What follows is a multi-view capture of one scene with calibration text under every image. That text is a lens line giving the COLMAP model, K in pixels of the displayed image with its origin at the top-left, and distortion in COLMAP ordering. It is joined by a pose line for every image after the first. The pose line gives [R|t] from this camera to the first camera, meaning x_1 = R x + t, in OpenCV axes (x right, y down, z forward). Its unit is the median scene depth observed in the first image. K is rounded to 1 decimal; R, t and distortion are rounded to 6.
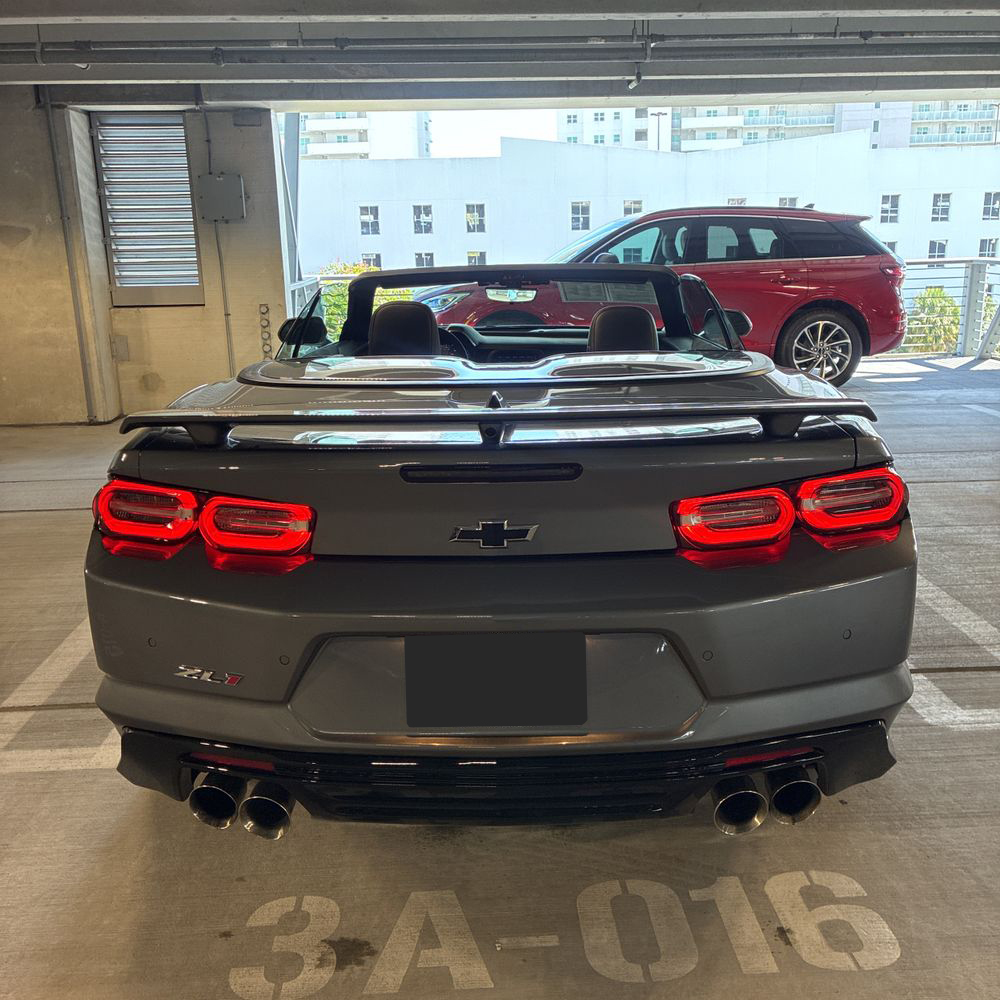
lens RADIAL K [[1007.5, 0, 506.9], [0, 1007.5, 497.1], [0, 0, 1]] dist [0.022901, 0.000000]
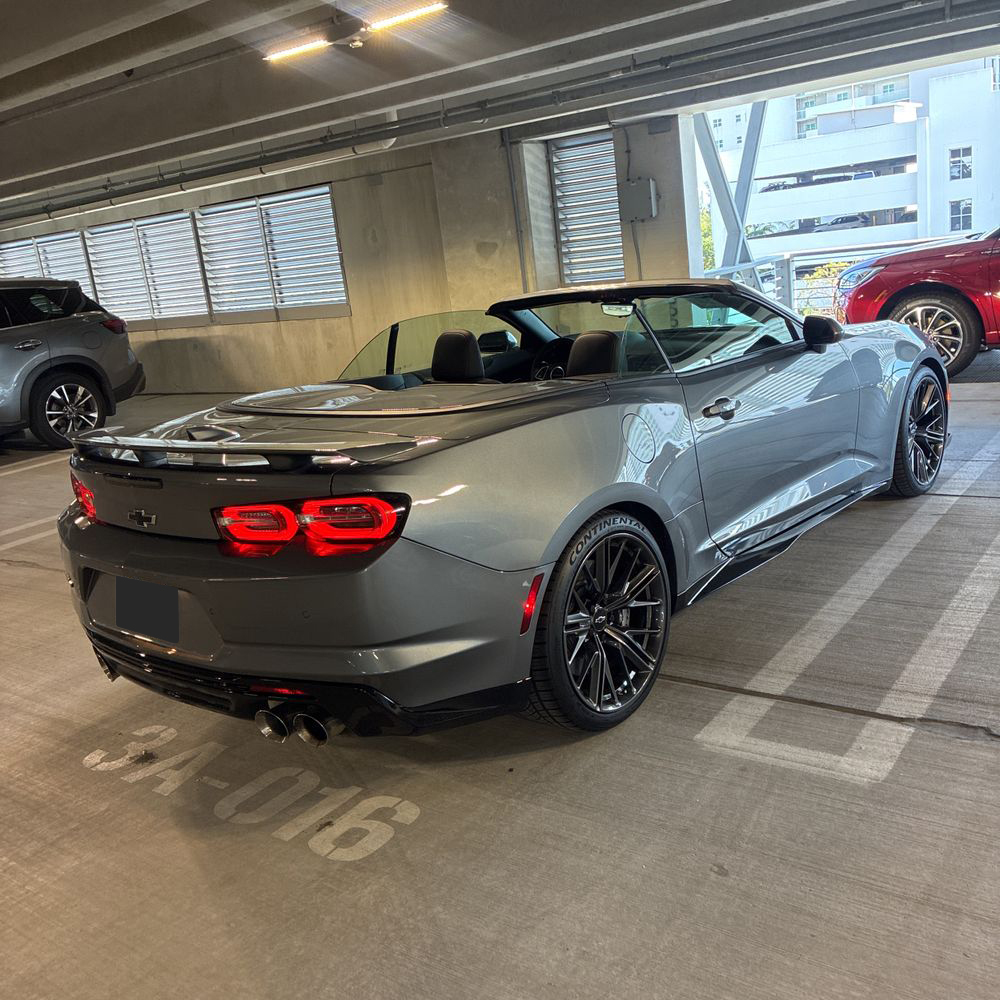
lens RADIAL K [[1007.5, 0, 490.5], [0, 1007.5, 492.3], [0, 0, 1]] dist [0.022901, 0.000000]
pose [[0.770499, 0.083118, -0.631999, 0.618007], [-0.056726, 0.996469, 0.061895, -0.058864], [0.634912, -0.011839, 0.772494, 0.037754]]
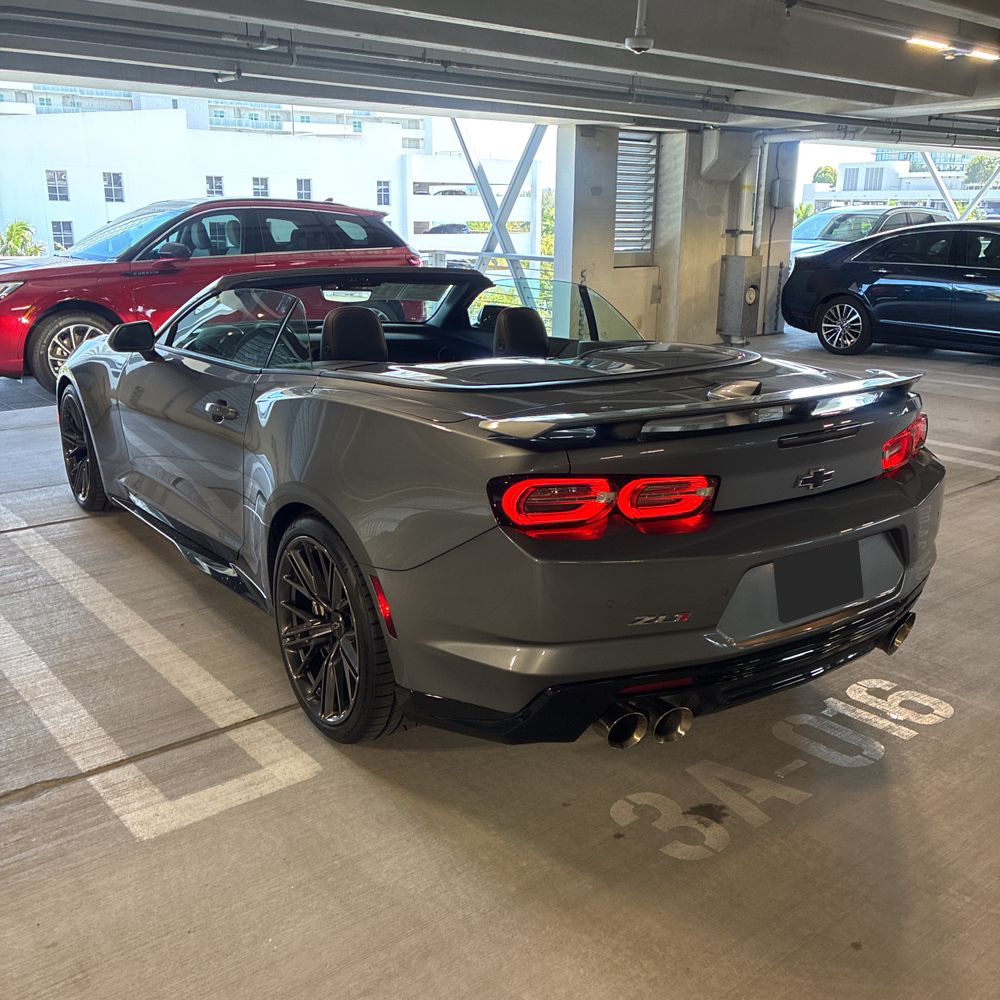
lens RADIAL K [[1007.5, 0, 495.2], [0, 1007.5, 493.2], [0, 0, 1]] dist [0.022901, 0.000000]
pose [[0.806808, -0.130753, 0.576163, -0.515286], [0.120270, 0.991132, 0.056509, -0.033398], [-0.578442, 0.023704, 0.815379, 0.037474]]
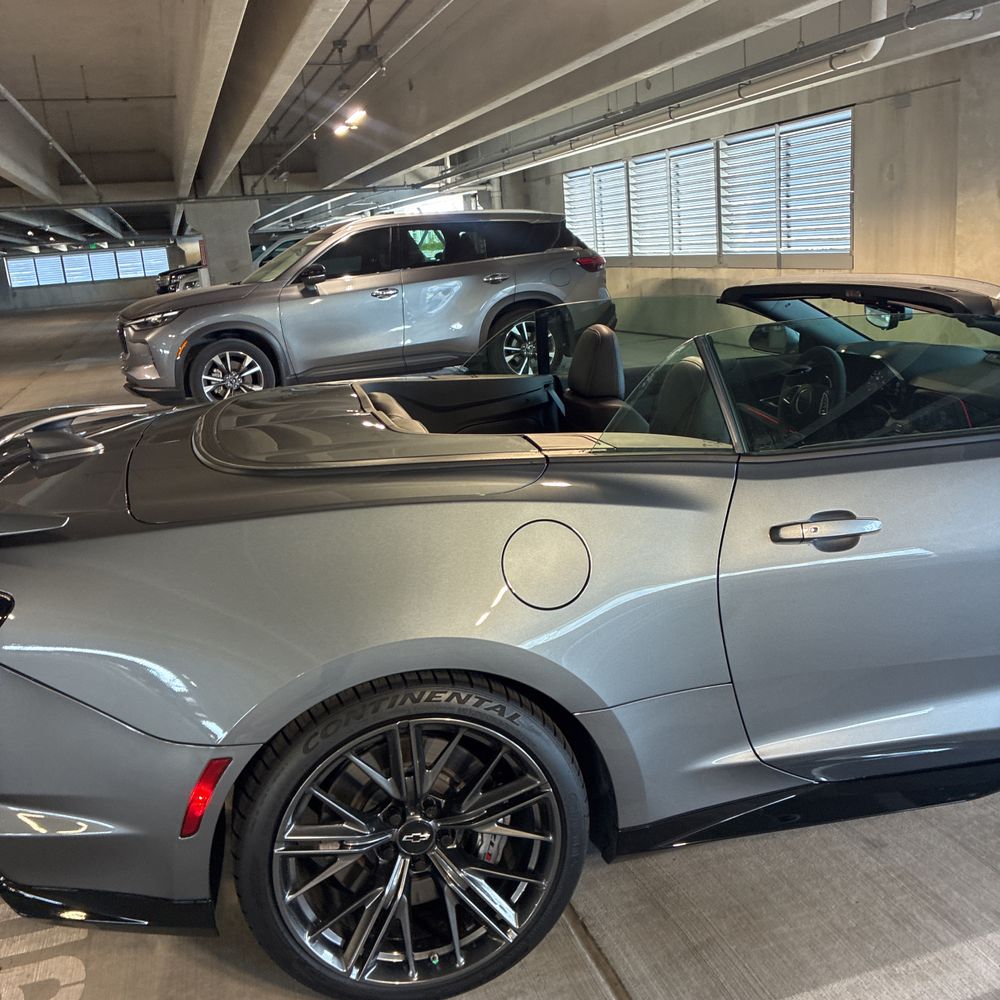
lens RADIAL K [[1007.5, 0, 495.4], [0, 1007.5, 495.5], [0, 0, 1]] dist [0.022901, 0.000000]
pose [[0.252339, 0.239711, -0.937477, 0.626508], [-0.167185, 0.965060, 0.201763, -0.176975], [0.953087, 0.105819, 0.283598, 0.553485]]
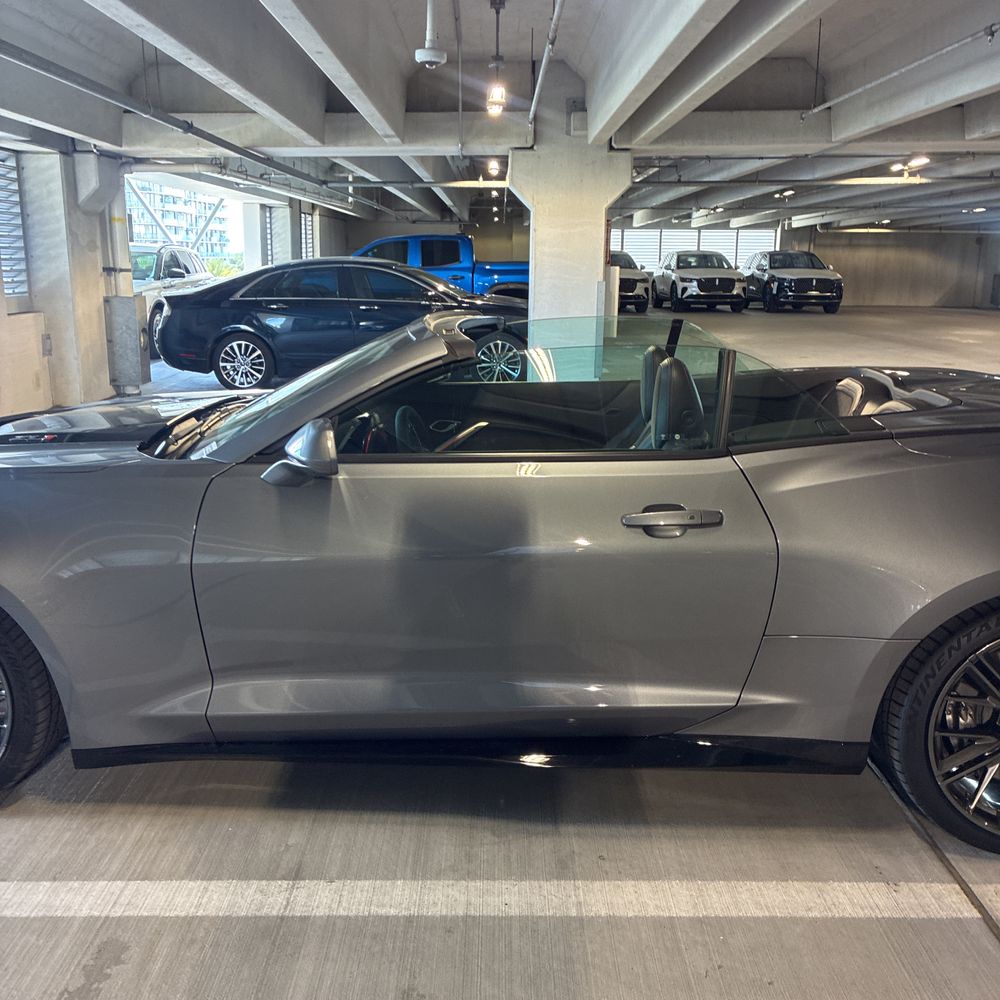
lens RADIAL K [[1007.5, 0, 493.9], [0, 1007.5, 499.4], [0, 0, 1]] dist [0.022901, 0.000000]
pose [[0.050868, -0.210801, 0.976205, -0.777641], [0.242077, 0.950923, 0.192727, -0.231647], [-0.968923, 0.226513, 0.099402, 0.902814]]
